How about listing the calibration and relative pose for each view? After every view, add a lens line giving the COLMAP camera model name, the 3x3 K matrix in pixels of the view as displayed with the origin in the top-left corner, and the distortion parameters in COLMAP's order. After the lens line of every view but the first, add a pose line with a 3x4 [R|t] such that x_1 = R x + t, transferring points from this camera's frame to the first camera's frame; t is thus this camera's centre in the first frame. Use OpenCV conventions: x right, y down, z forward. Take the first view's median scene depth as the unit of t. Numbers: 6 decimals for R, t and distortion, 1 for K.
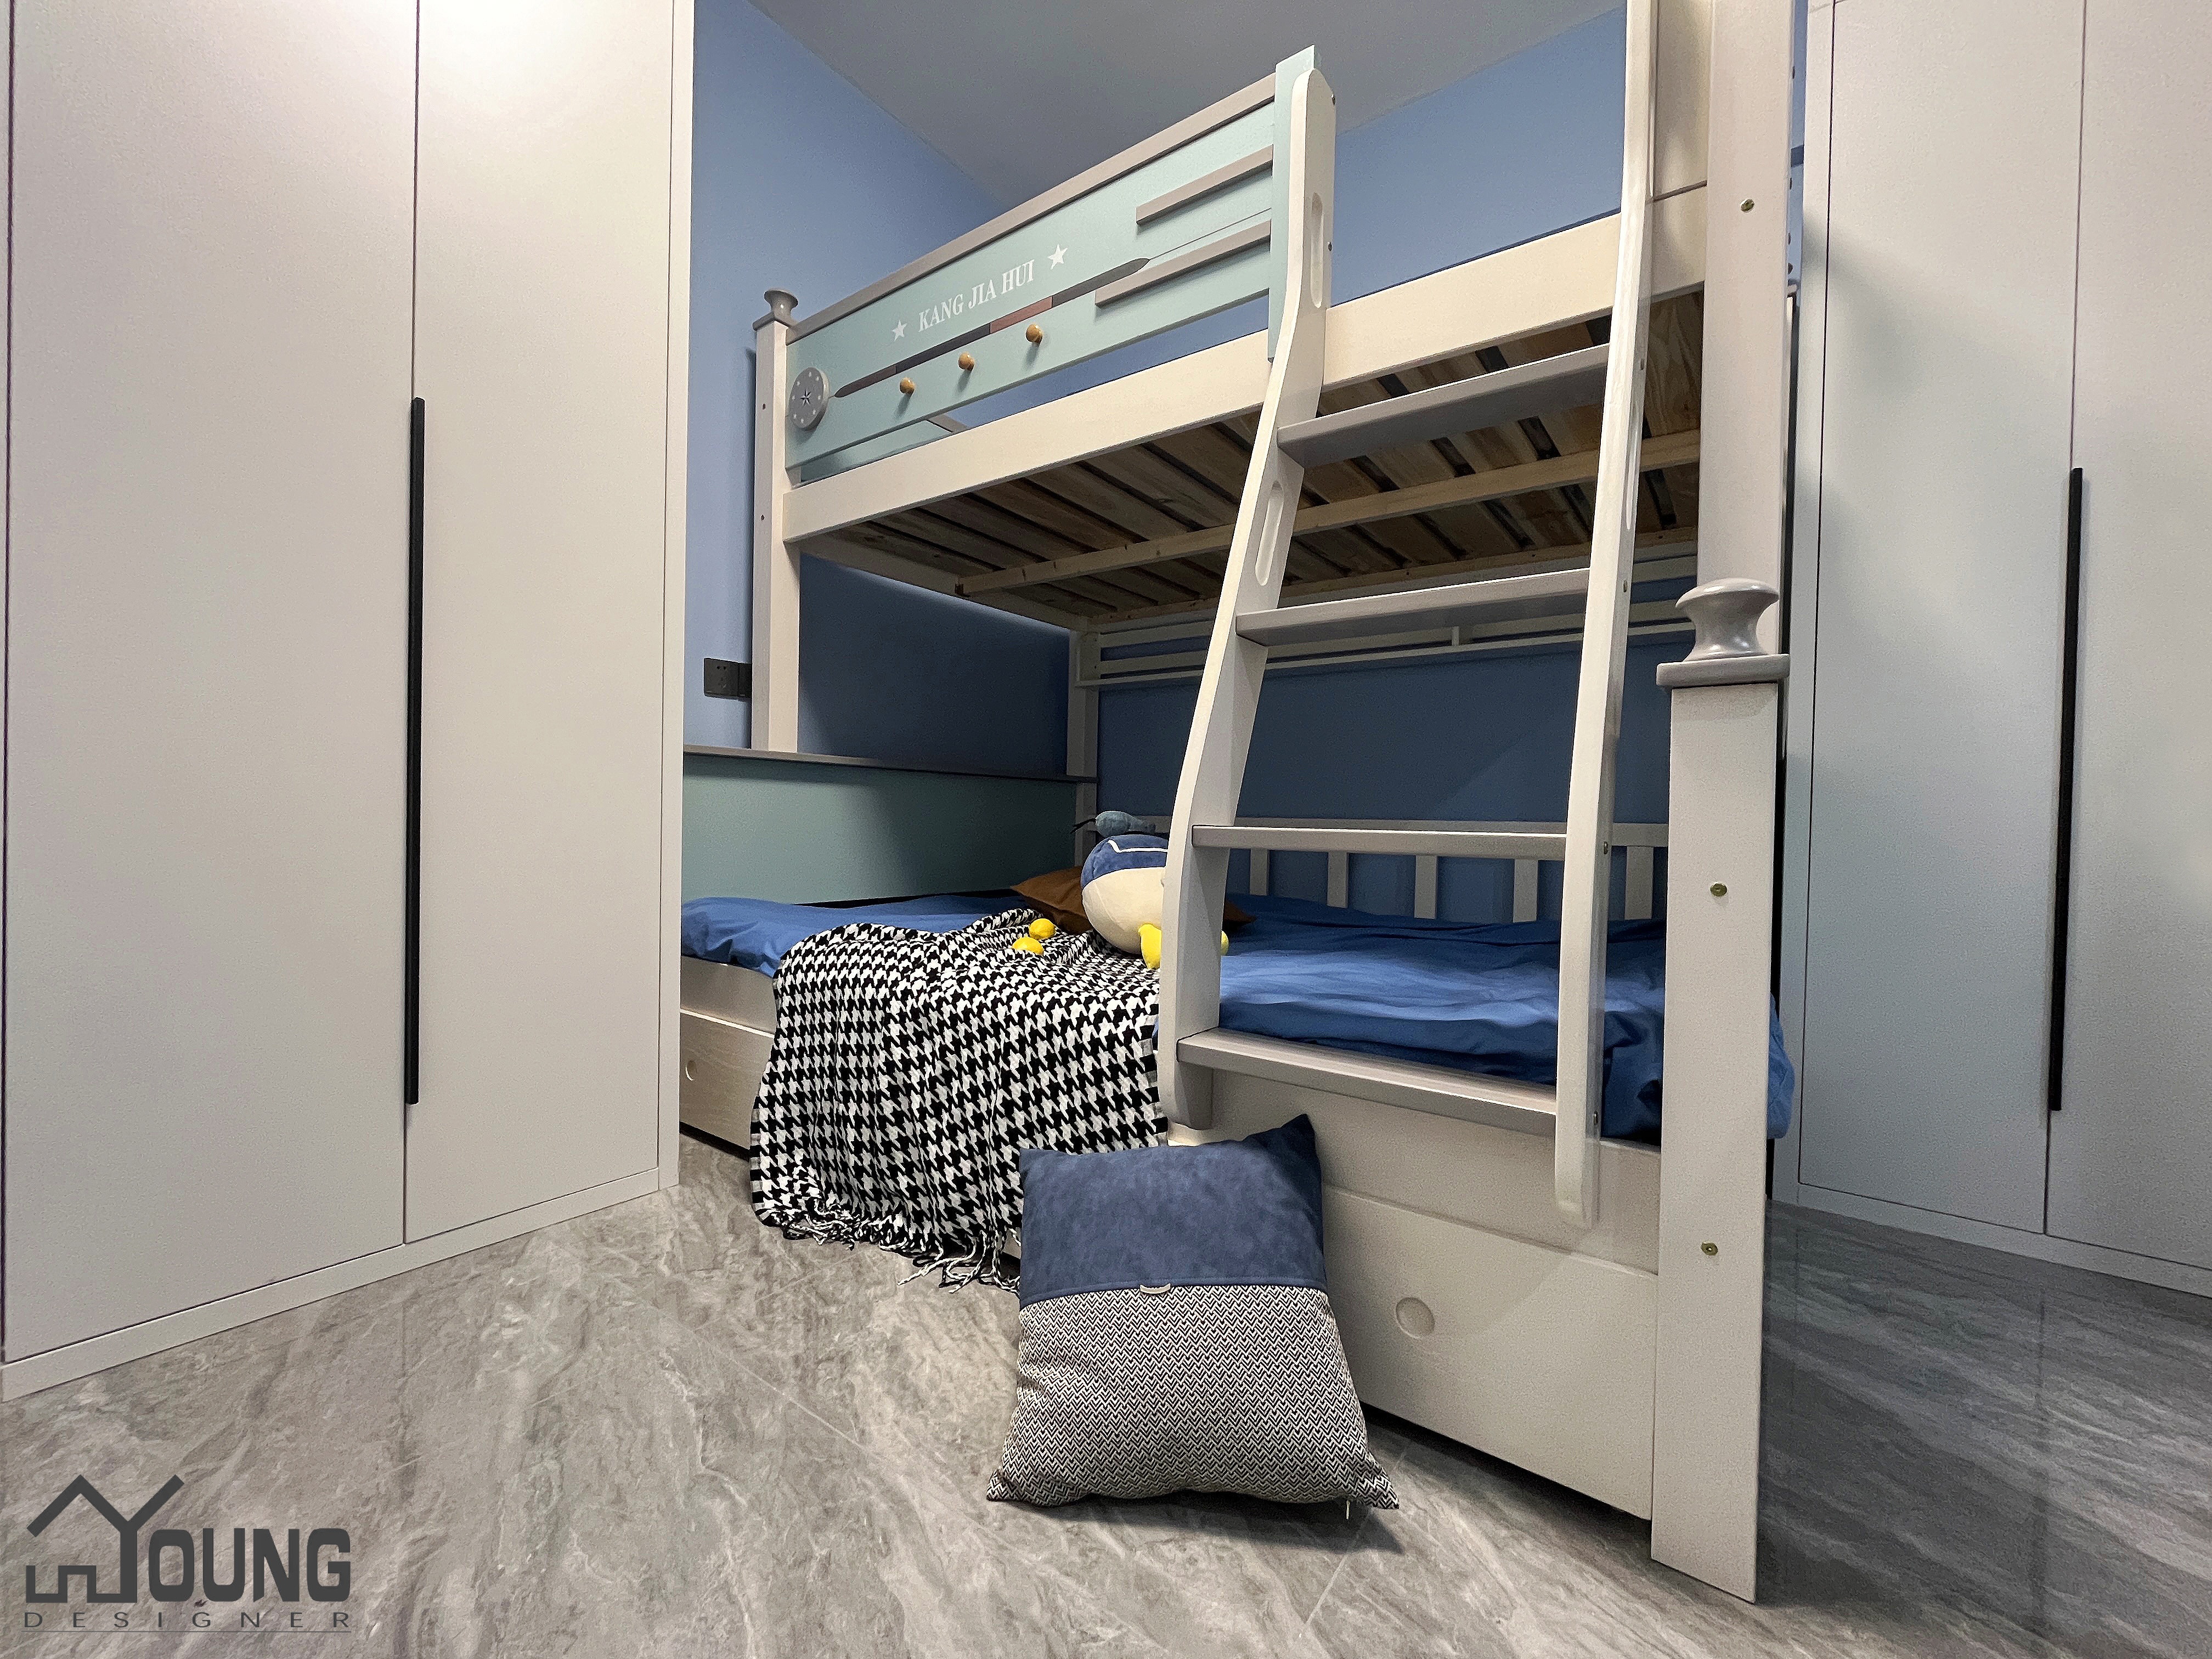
lens RADIAL K [[889.9, 0, 1103.5], [0, 889.9, 828.9], [0, 0, 1]] dist [-0.004783, 0.000641]
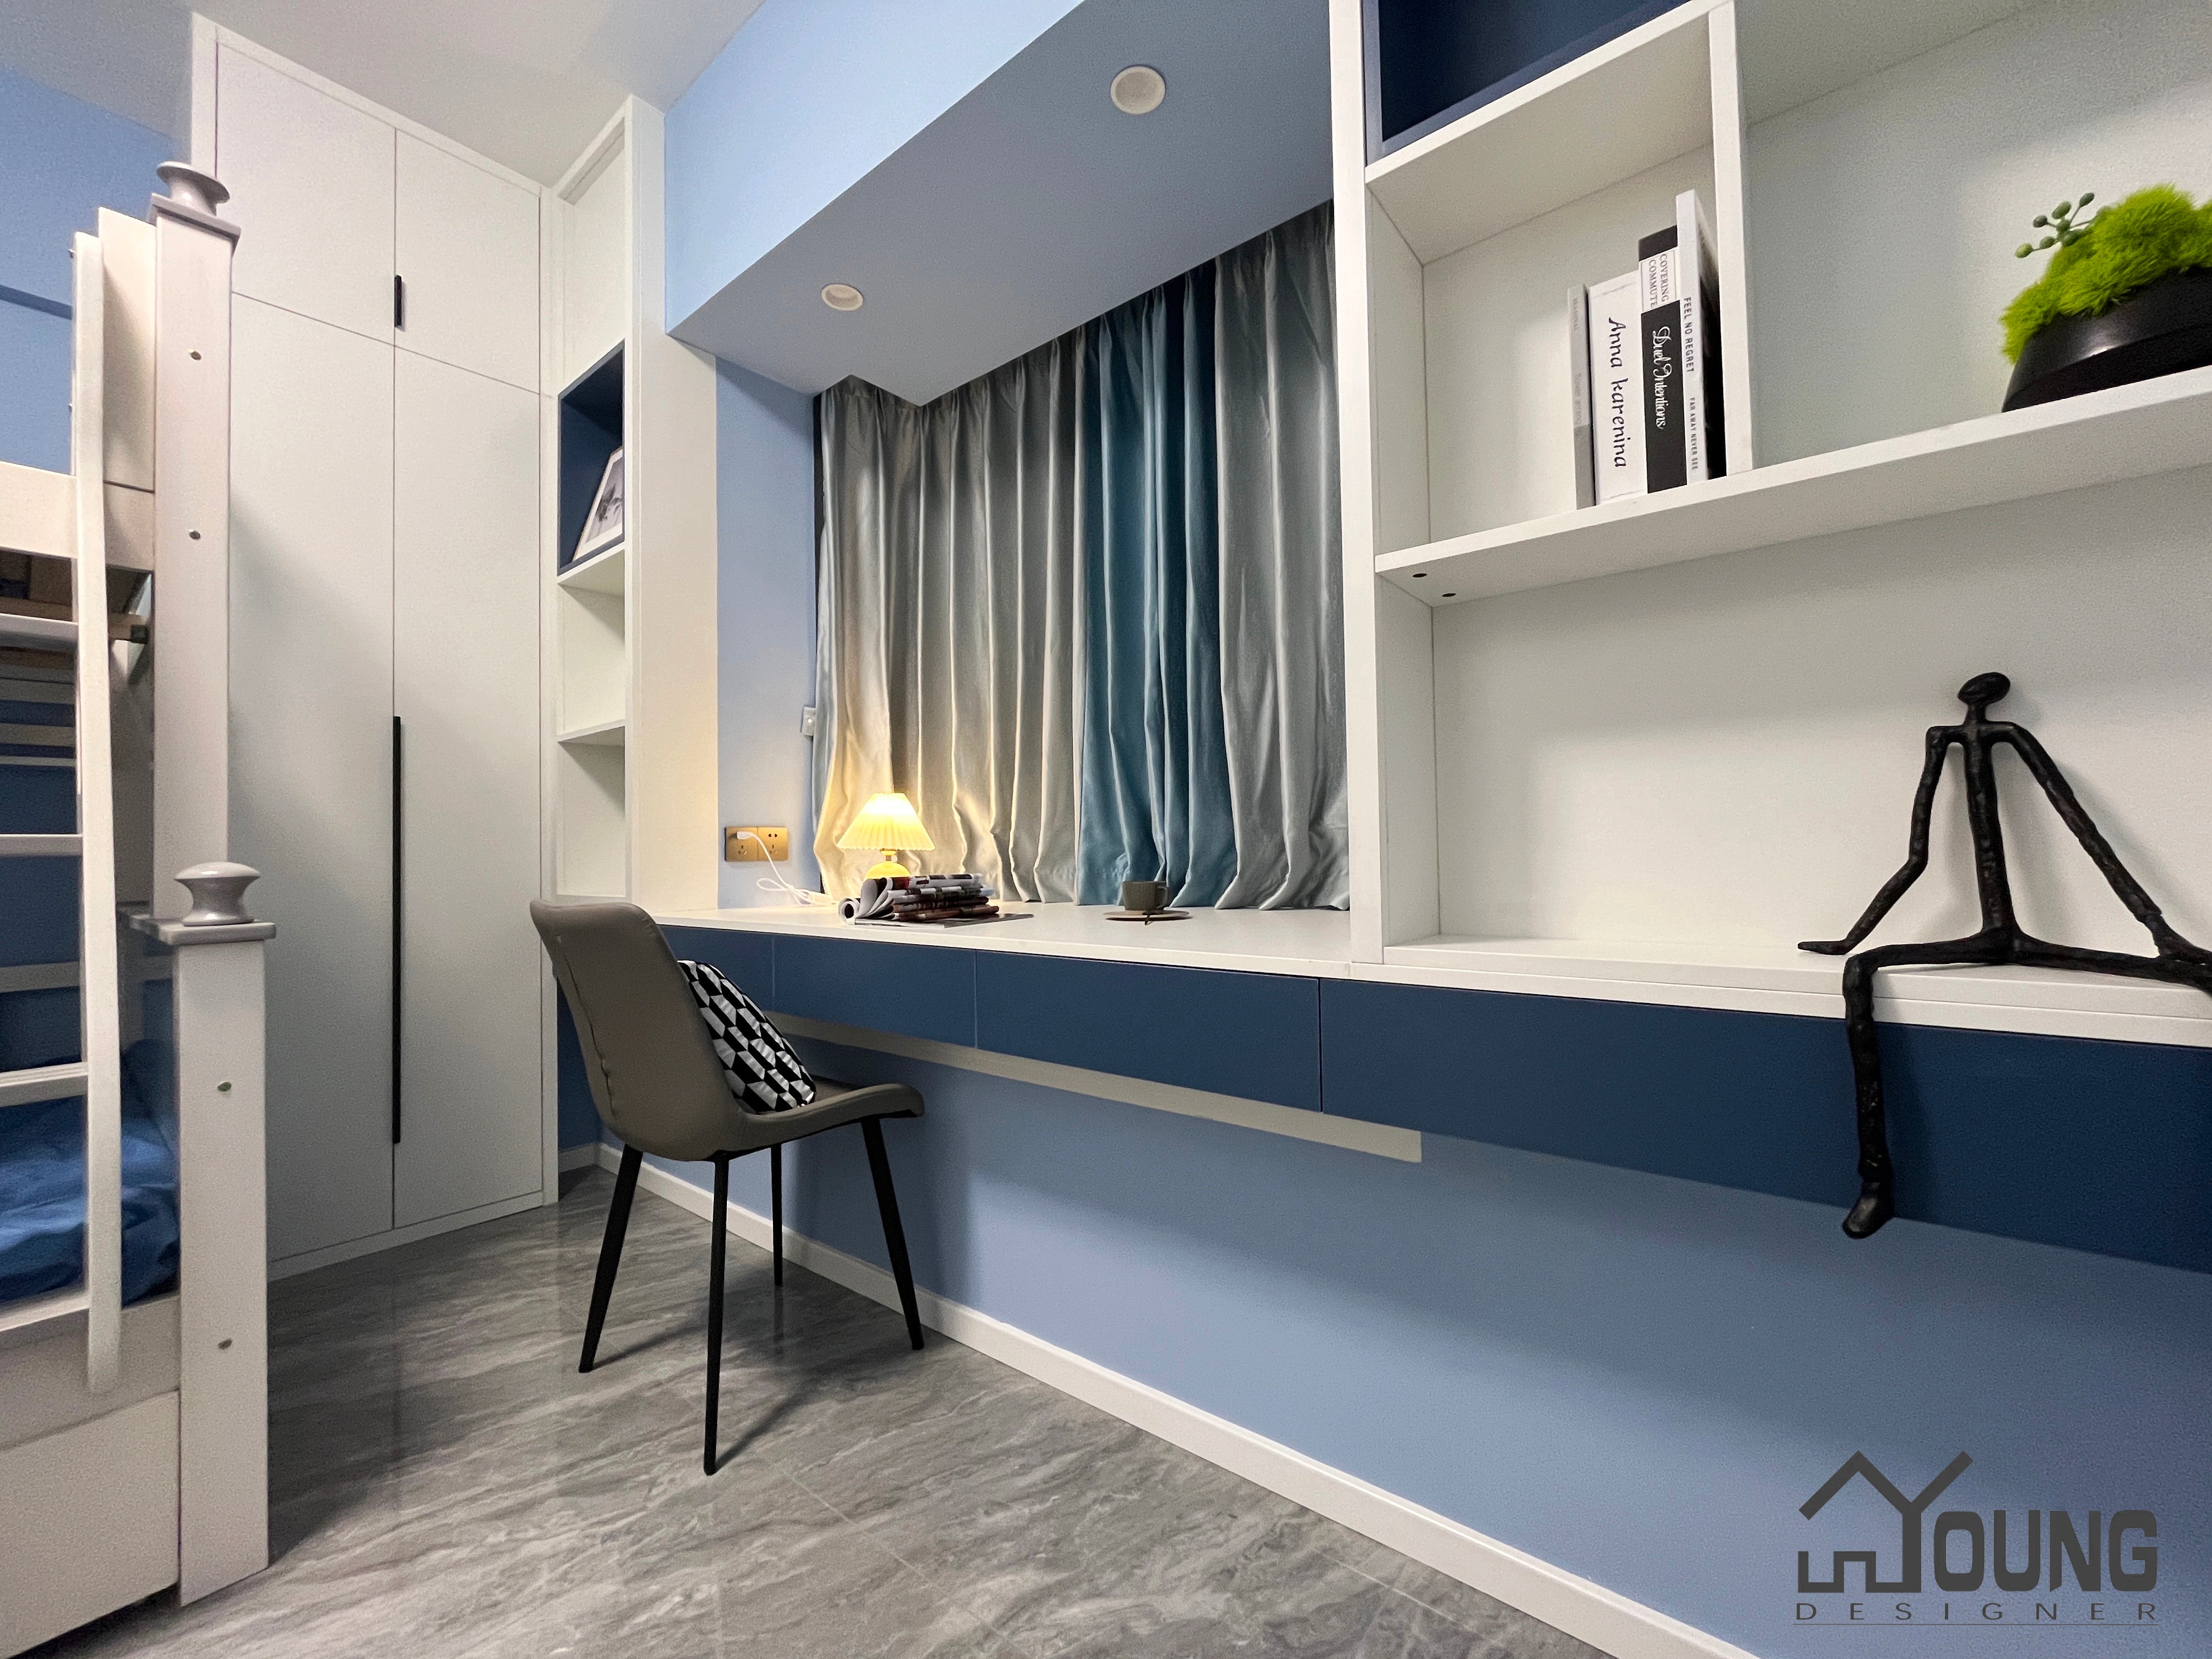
lens RADIAL K [[889.9, 0, 1101.7], [0, 889.9, 835.5], [0, 0, 1]] dist [-0.004783, 0.000641]
pose [[0.036991, 0.003762, 0.999309, -0.642040], [0.024720, 0.999683, -0.004678, -0.278689], [-0.999010, 0.024876, 0.036886, -0.436940]]
